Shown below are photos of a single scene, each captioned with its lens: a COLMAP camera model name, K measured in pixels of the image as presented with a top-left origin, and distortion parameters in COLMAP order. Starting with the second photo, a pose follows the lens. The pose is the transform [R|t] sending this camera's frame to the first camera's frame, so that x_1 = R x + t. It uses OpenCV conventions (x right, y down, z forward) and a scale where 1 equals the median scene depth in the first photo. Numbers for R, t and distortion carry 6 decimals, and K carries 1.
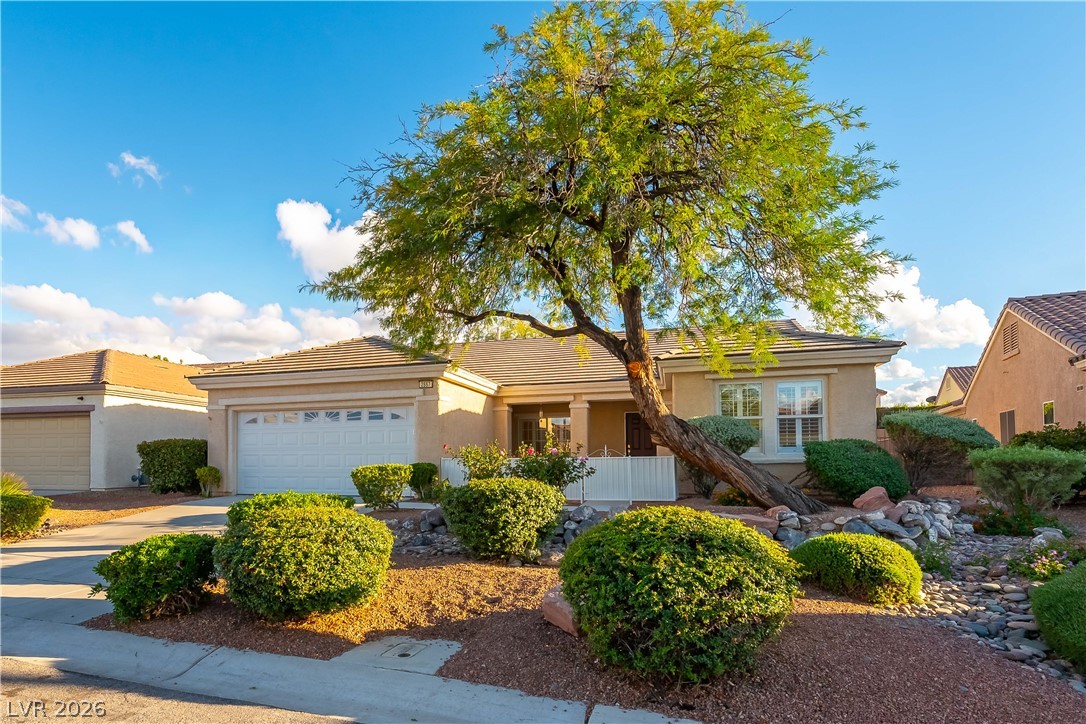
lens RADIAL K [[496.7, 0, 566.5], [0, 496.7, 357.1], [0, 0, 1]] dist [0.001649, 0.000329]
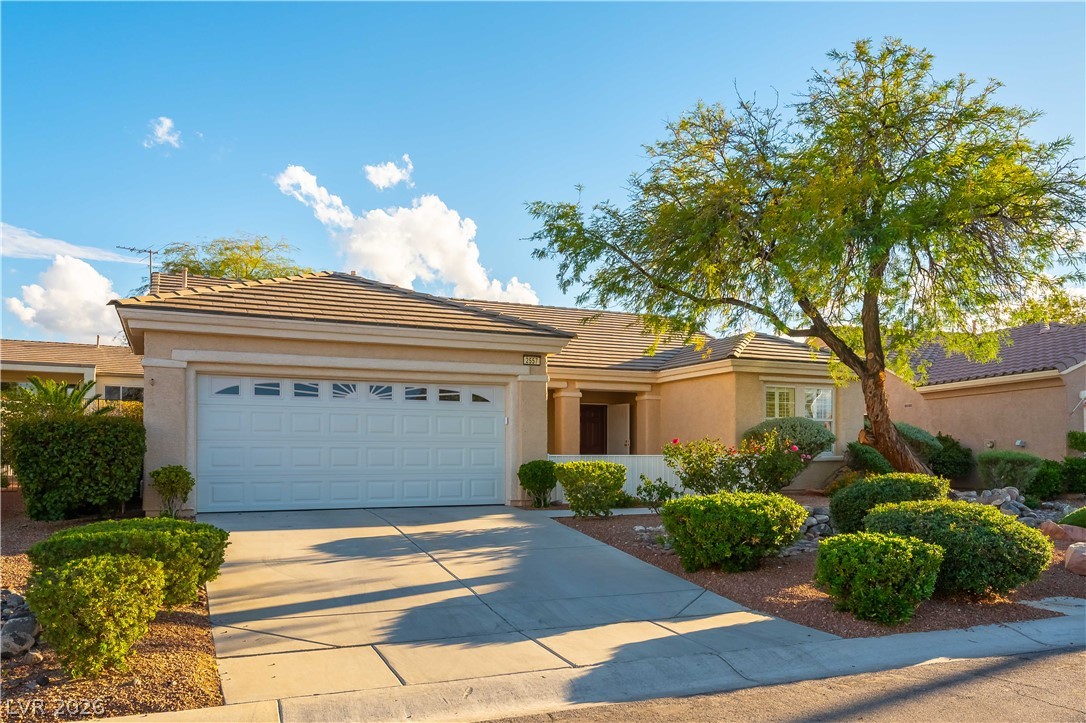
lens RADIAL K [[636.3, 0, 569.9], [0, 636.3, 299.6], [0, 0, 1]] dist [-0.001024, -0.000711]
pose [[0.815378, 0.145366, 0.560382, -0.774193], [-0.121057, 0.989376, -0.080506, 0.031721], [-0.566131, -0.002196, 0.824313, 0.128141]]
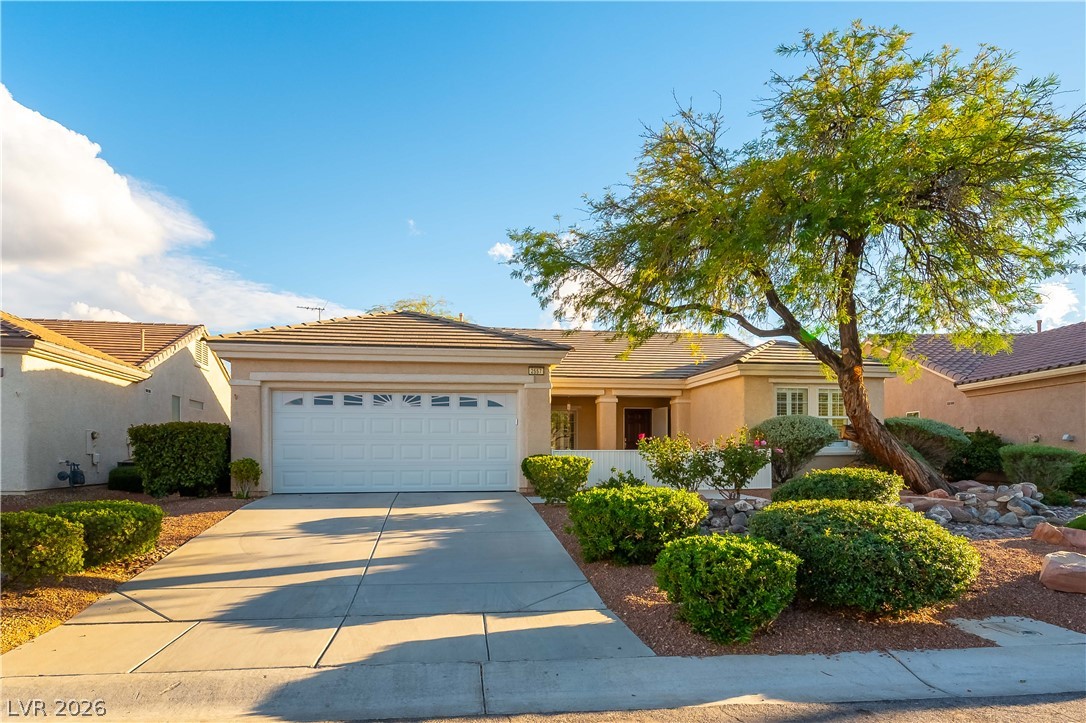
lens RADIAL K [[481.8, 0, 562.4], [0, 481.8, 354.0], [0, 0, 1]] dist [-0.000043, -0.000383]
pose [[0.934123, 0.076947, 0.348559, -0.527631], [-0.076749, 0.996946, -0.014399, 0.031013], [-0.348603, -0.013301, 0.937176, 0.130614]]
